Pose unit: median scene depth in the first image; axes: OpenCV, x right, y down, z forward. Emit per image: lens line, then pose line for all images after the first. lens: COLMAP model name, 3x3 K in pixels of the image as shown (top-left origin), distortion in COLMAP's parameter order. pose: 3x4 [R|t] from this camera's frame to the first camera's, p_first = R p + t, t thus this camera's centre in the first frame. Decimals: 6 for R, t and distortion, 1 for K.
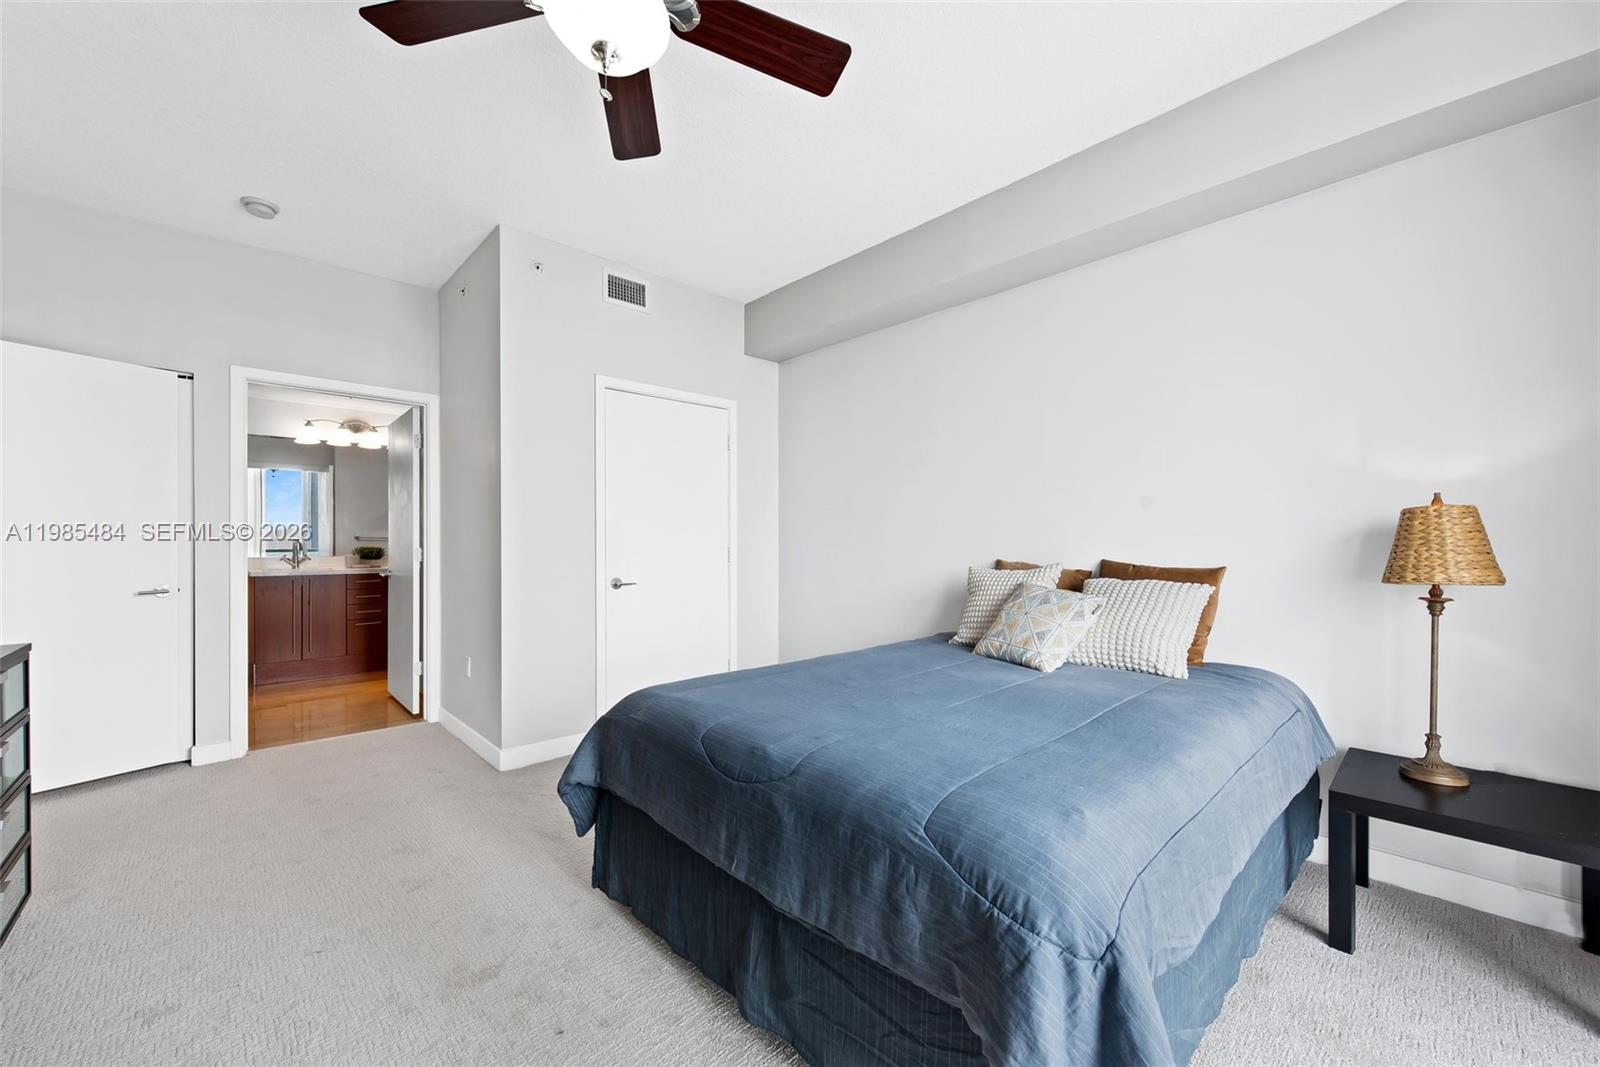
lens RADIAL K [[620.0, 0, 806.8], [0, 620.0, 541.7], [0, 0, 1]] dist [0.000238, -0.000023]
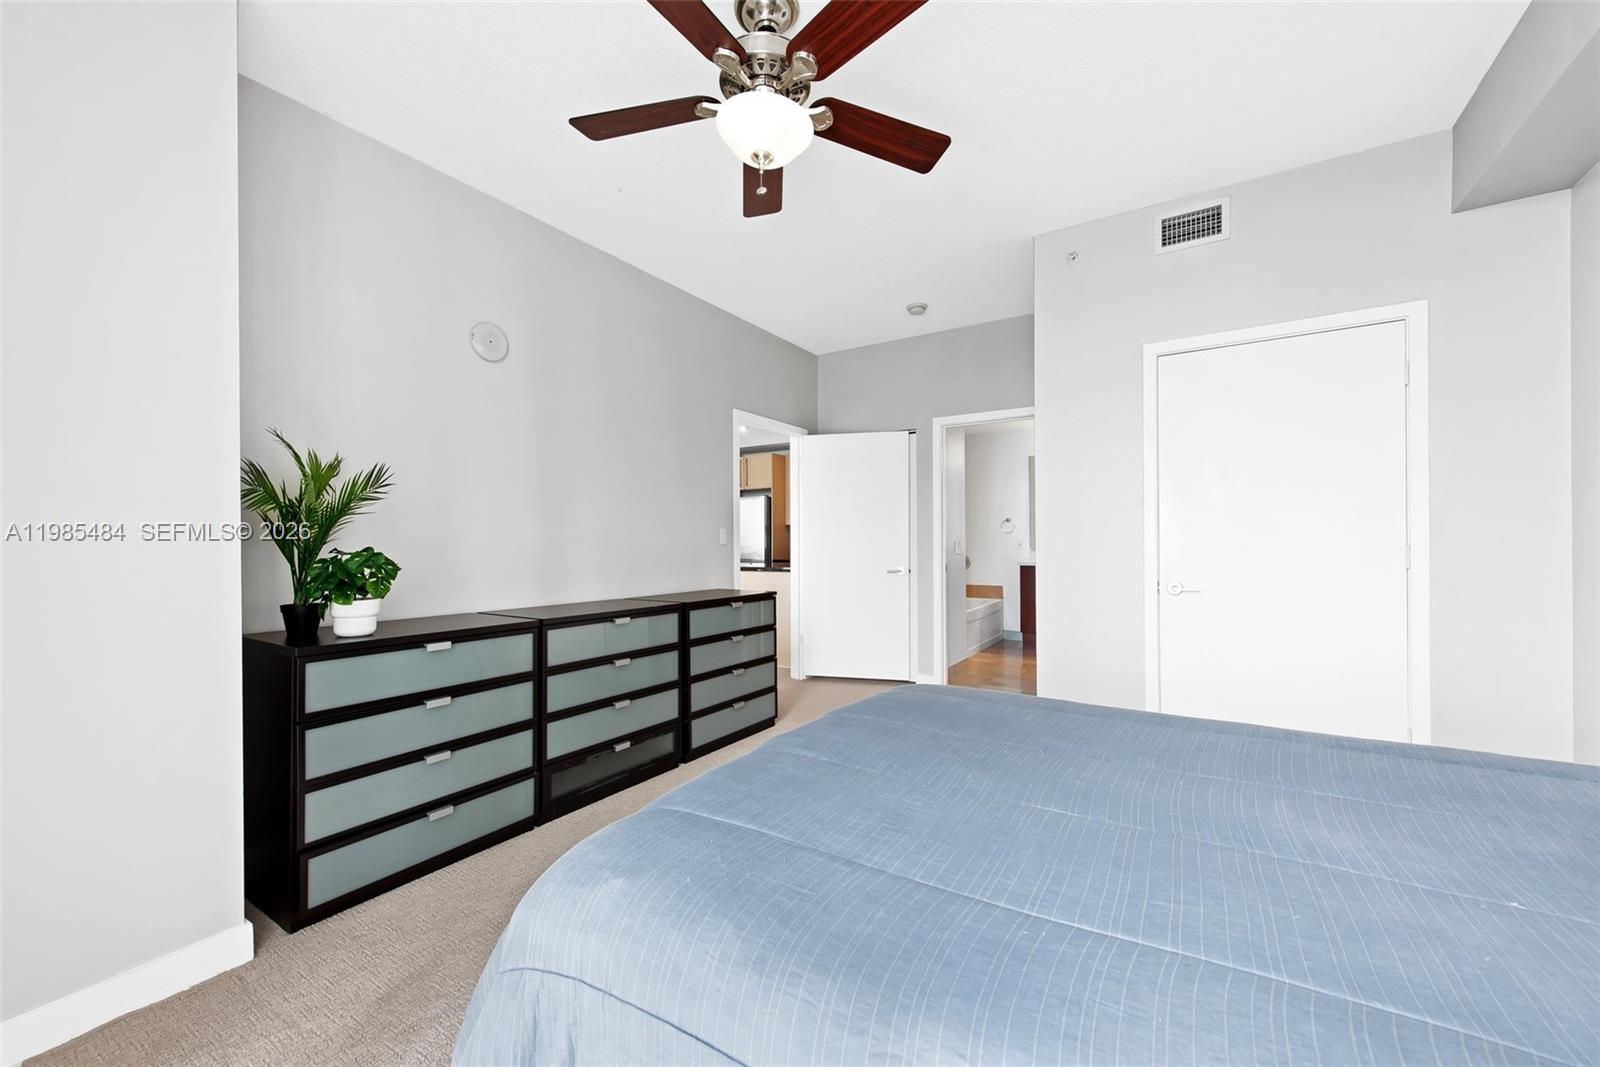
lens RADIAL K [[620.0, 0, 799.1], [0, 620.0, 545.8], [0, 0, 1]] dist [0.000238, -0.000023]
pose [[0.250870, 0.004015, -0.968013, 0.686764], [0.015339, 0.999849, 0.008122, -0.002764], [0.967899, -0.016886, 0.250770, 0.546817]]
